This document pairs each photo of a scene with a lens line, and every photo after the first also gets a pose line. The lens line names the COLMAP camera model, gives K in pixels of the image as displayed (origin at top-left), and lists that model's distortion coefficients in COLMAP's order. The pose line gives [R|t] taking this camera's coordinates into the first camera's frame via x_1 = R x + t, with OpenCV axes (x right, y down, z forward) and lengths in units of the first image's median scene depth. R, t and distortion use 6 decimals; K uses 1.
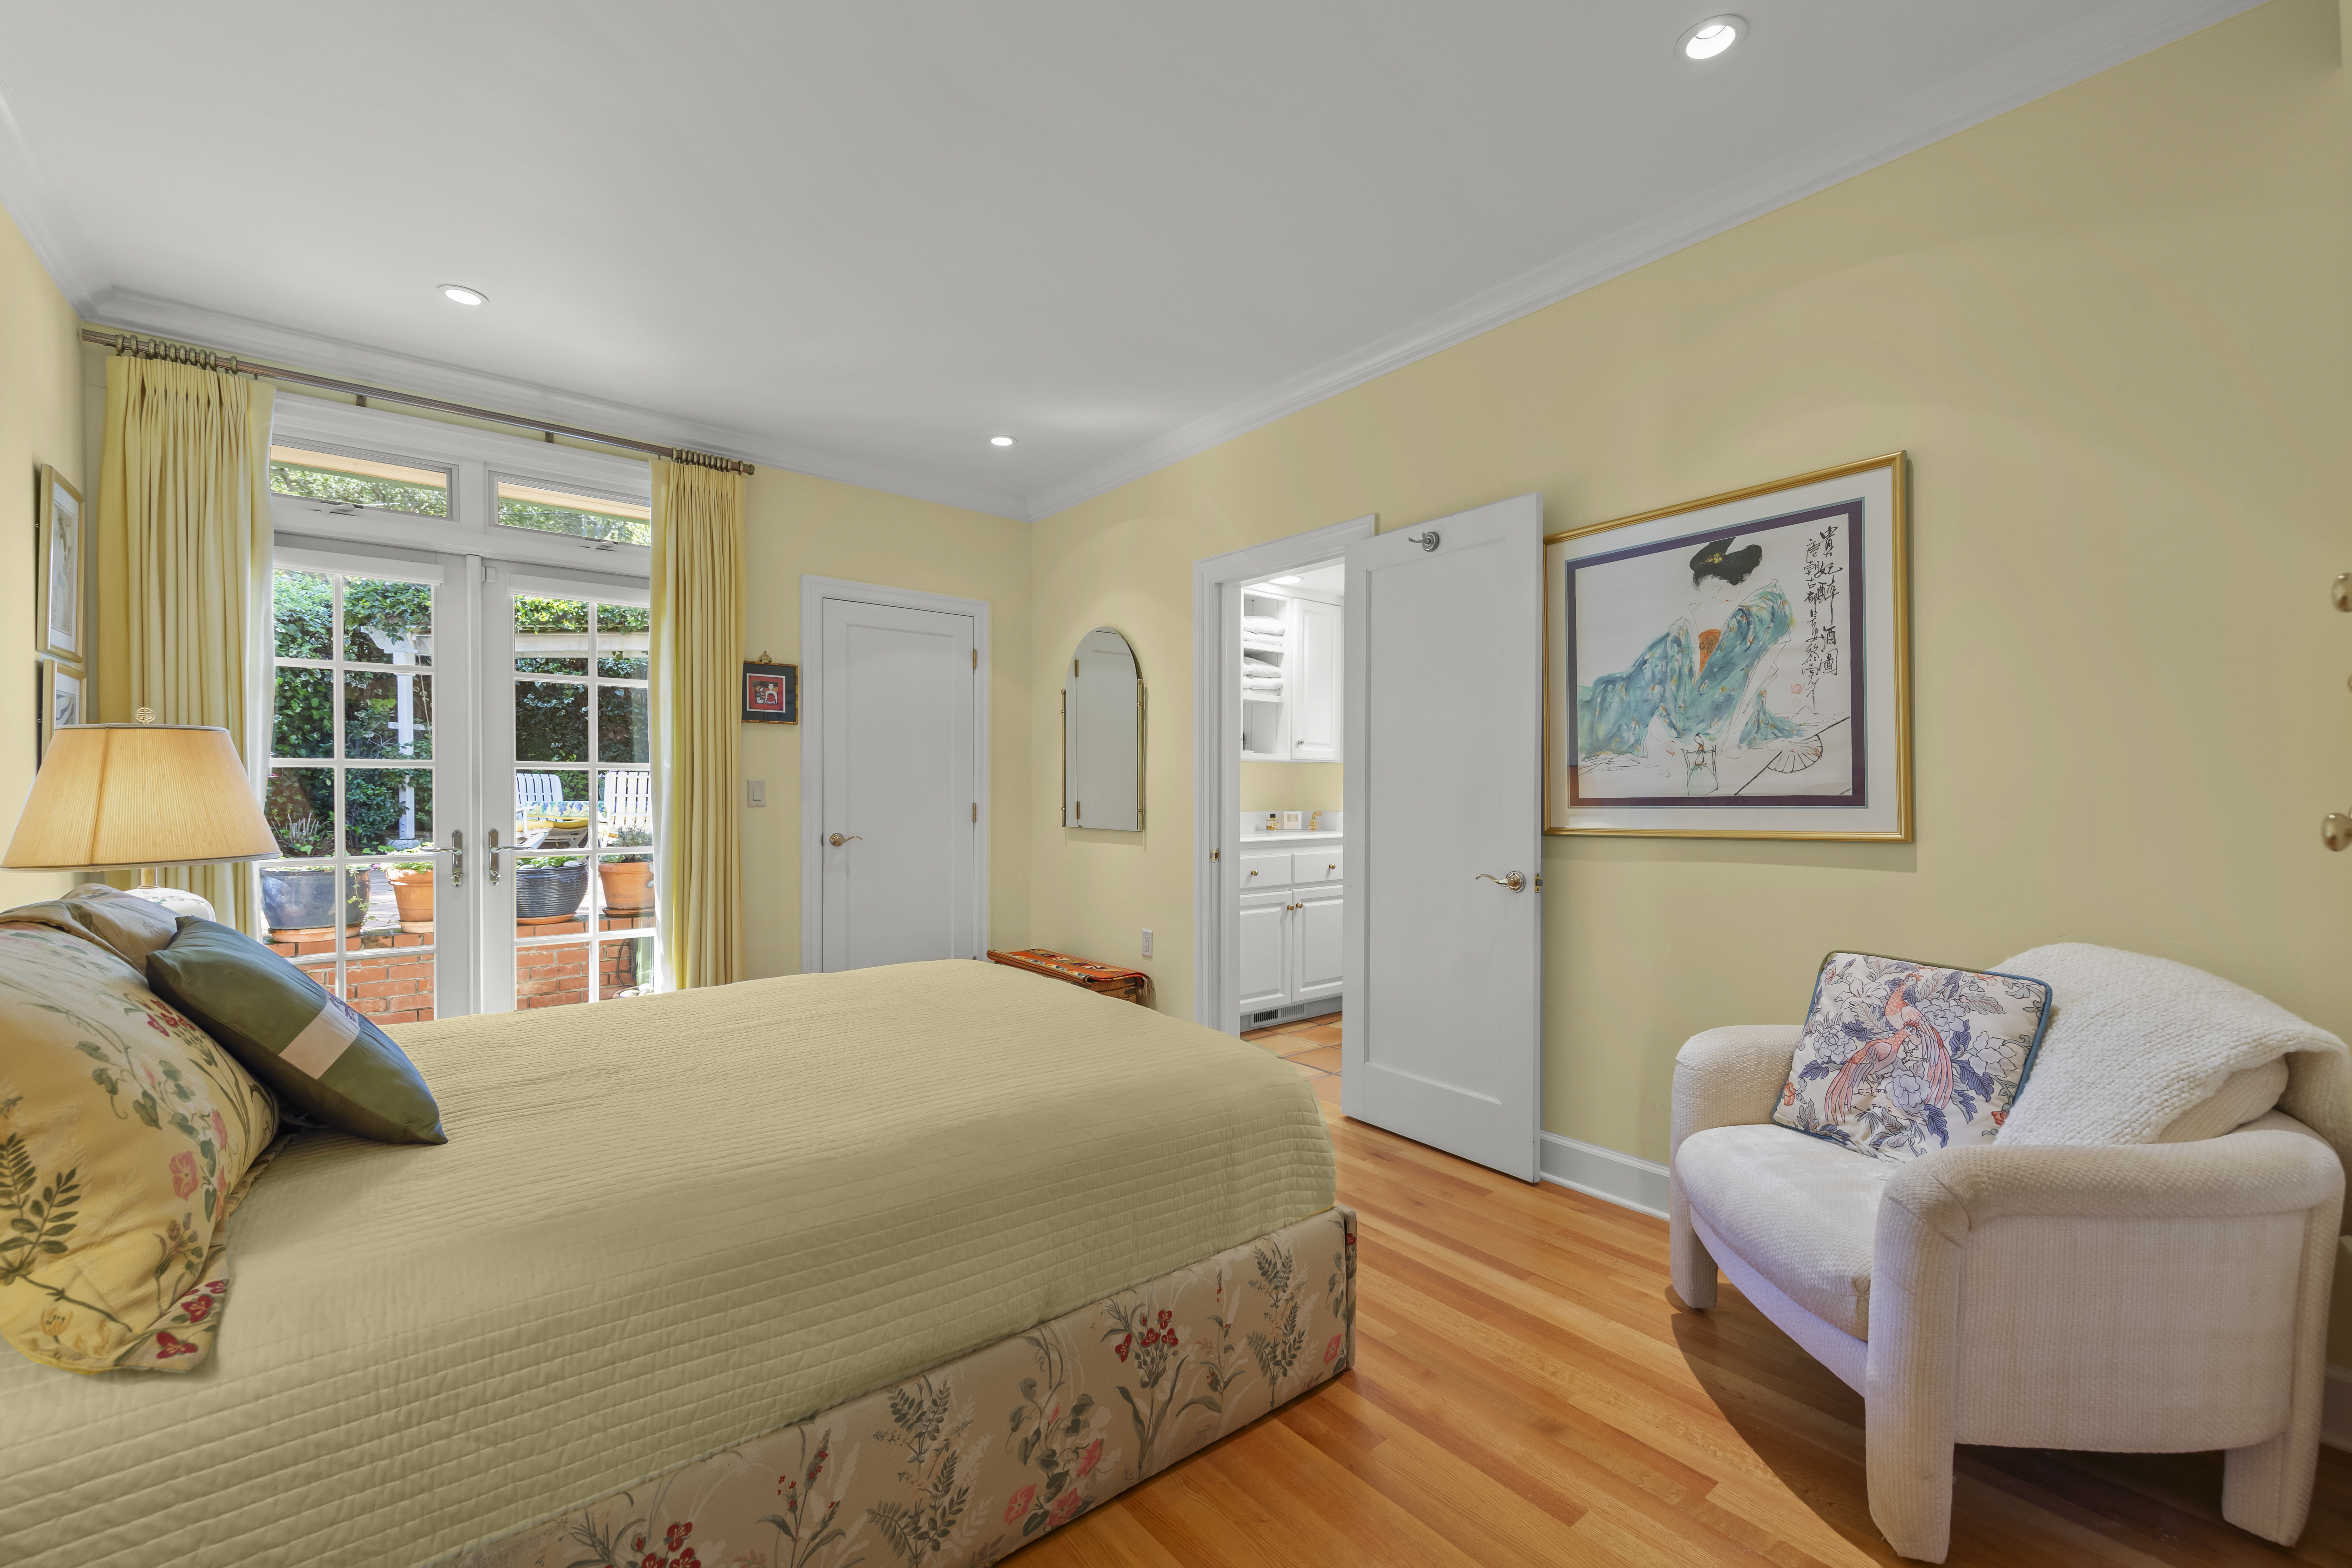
lens RADIAL K [[960.9, 0, 1179.2], [0, 960.9, 786.8], [0, 0, 1]] dist [0.000587, 0.000052]
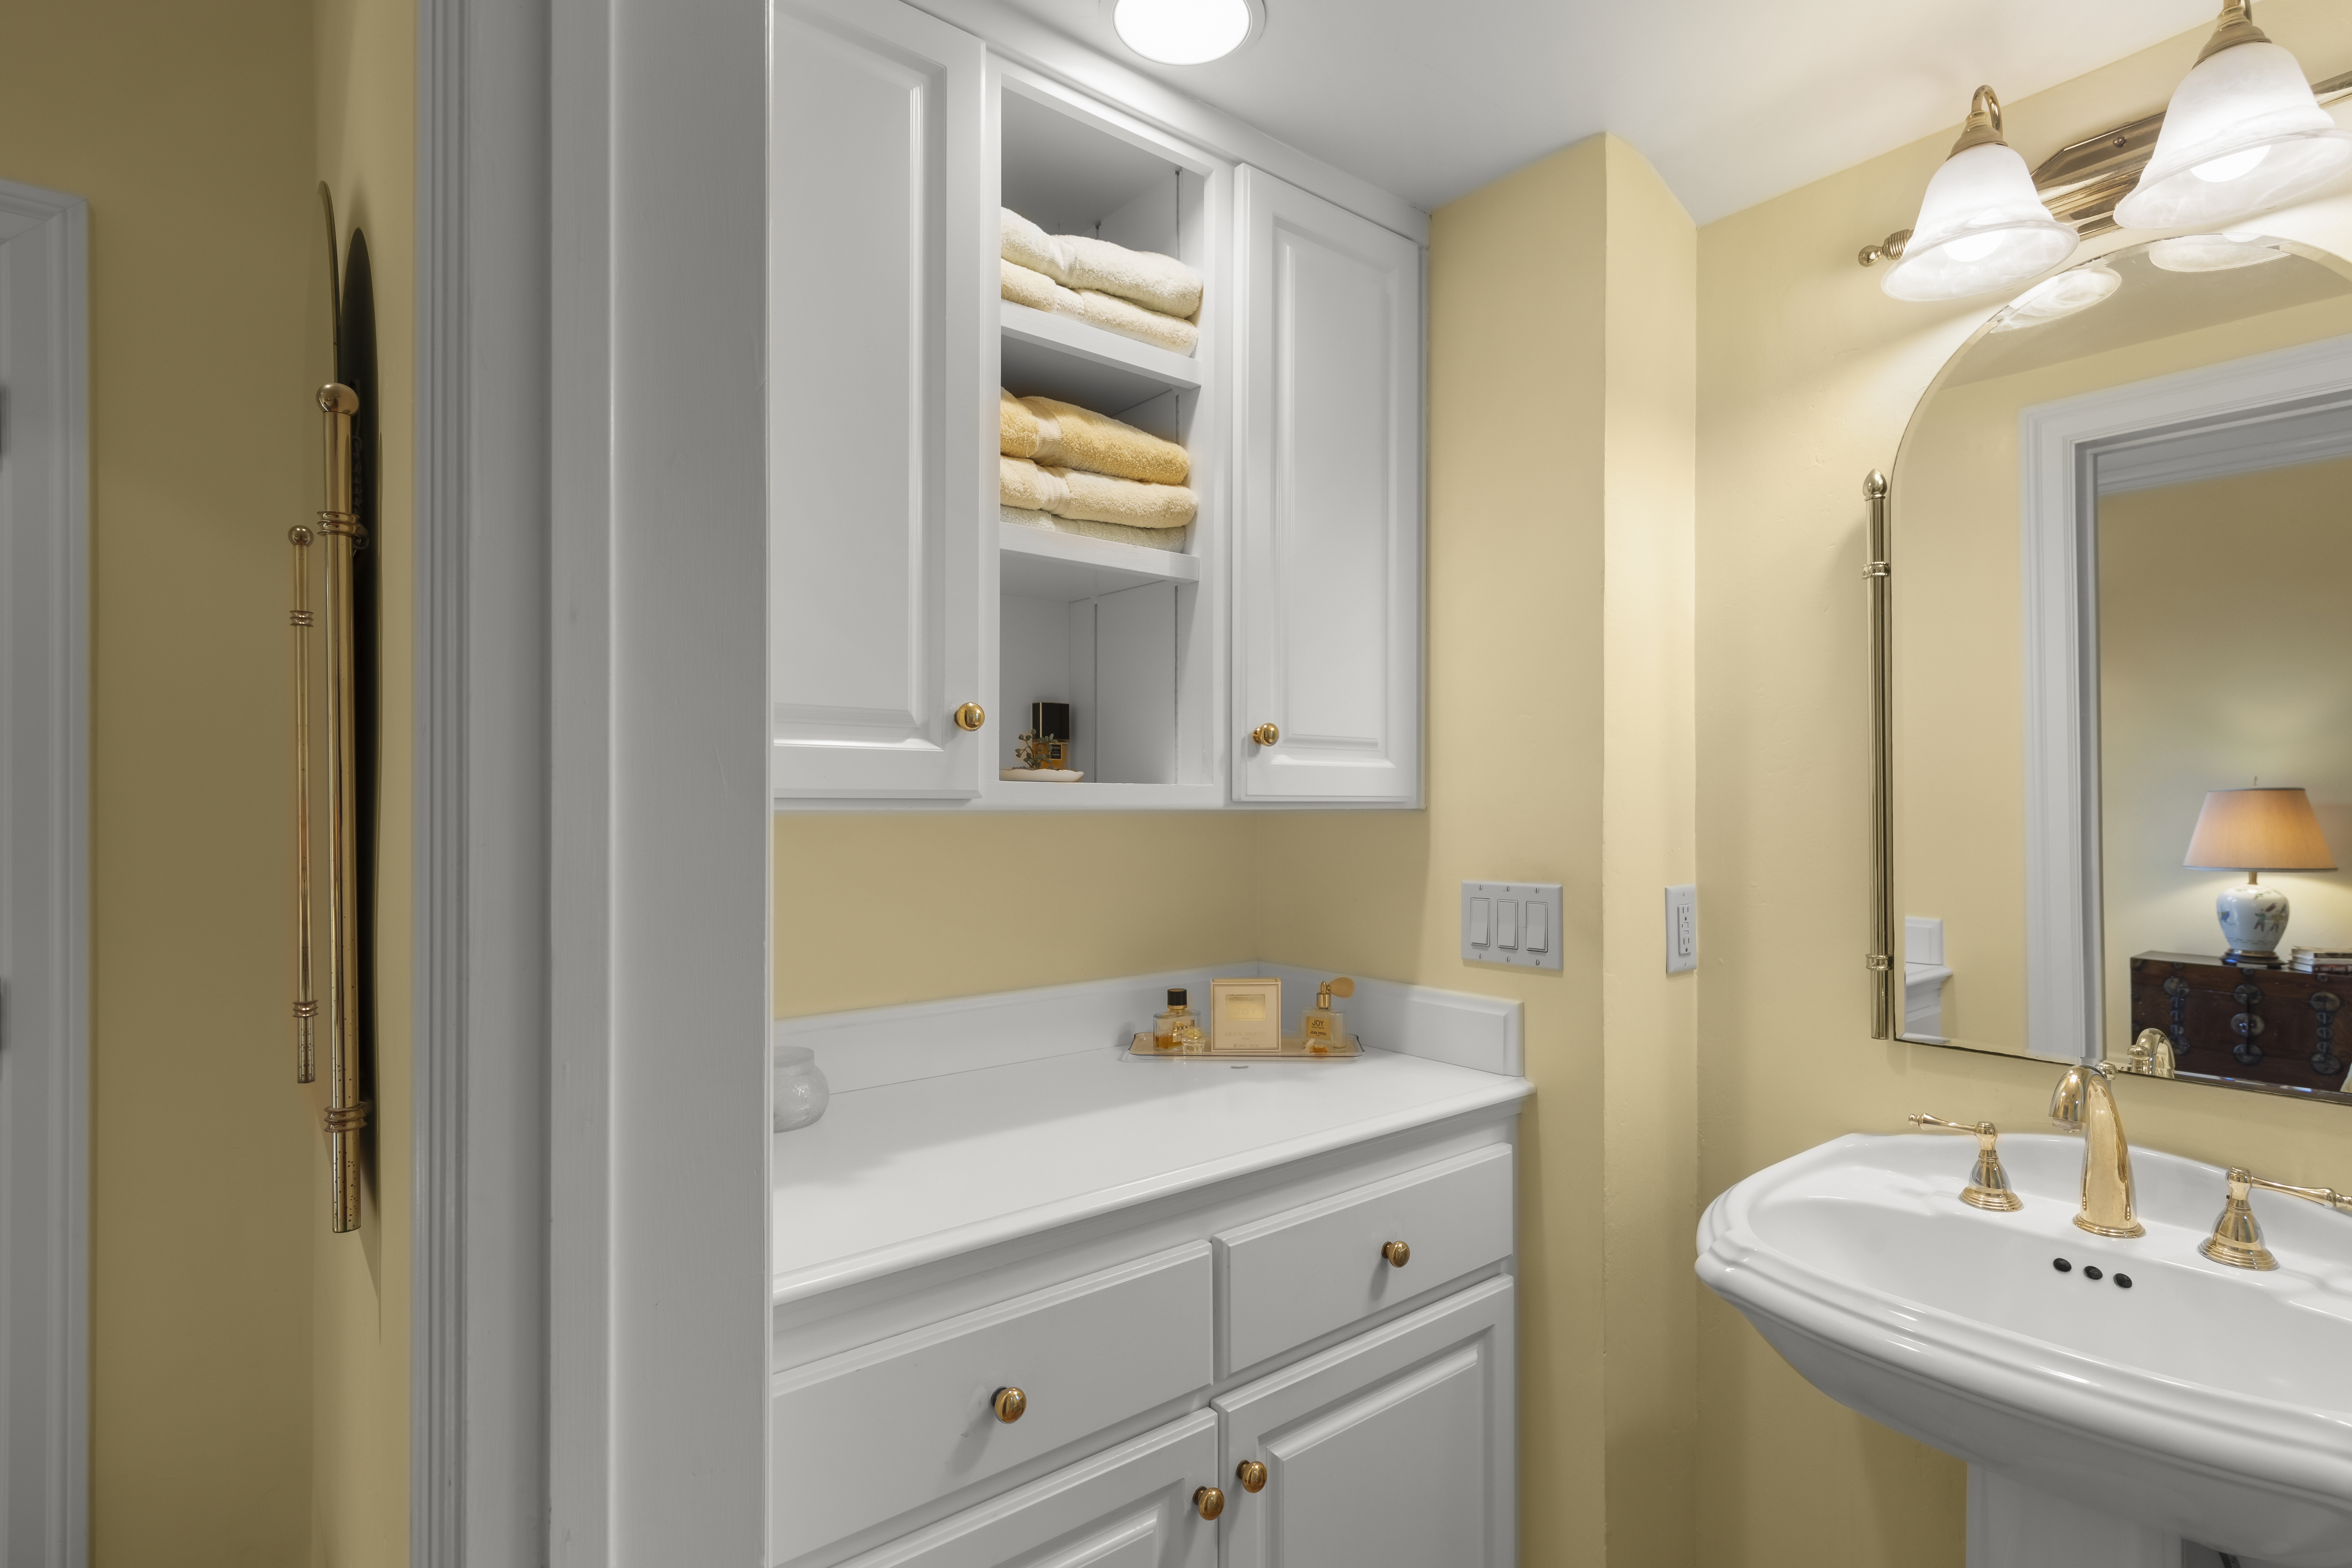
lens RADIAL K [[1159.4, 0, 1167.3], [0, 1159.4, 801.8], [0, 0, 1]] dist [0.002561, 0.000208]
pose [[0.999876, -0.004271, -0.015177, 0.208144], [0.004280, 0.999991, 0.000583, -0.057283], [0.015174, -0.000648, 0.999885, 1.373799]]
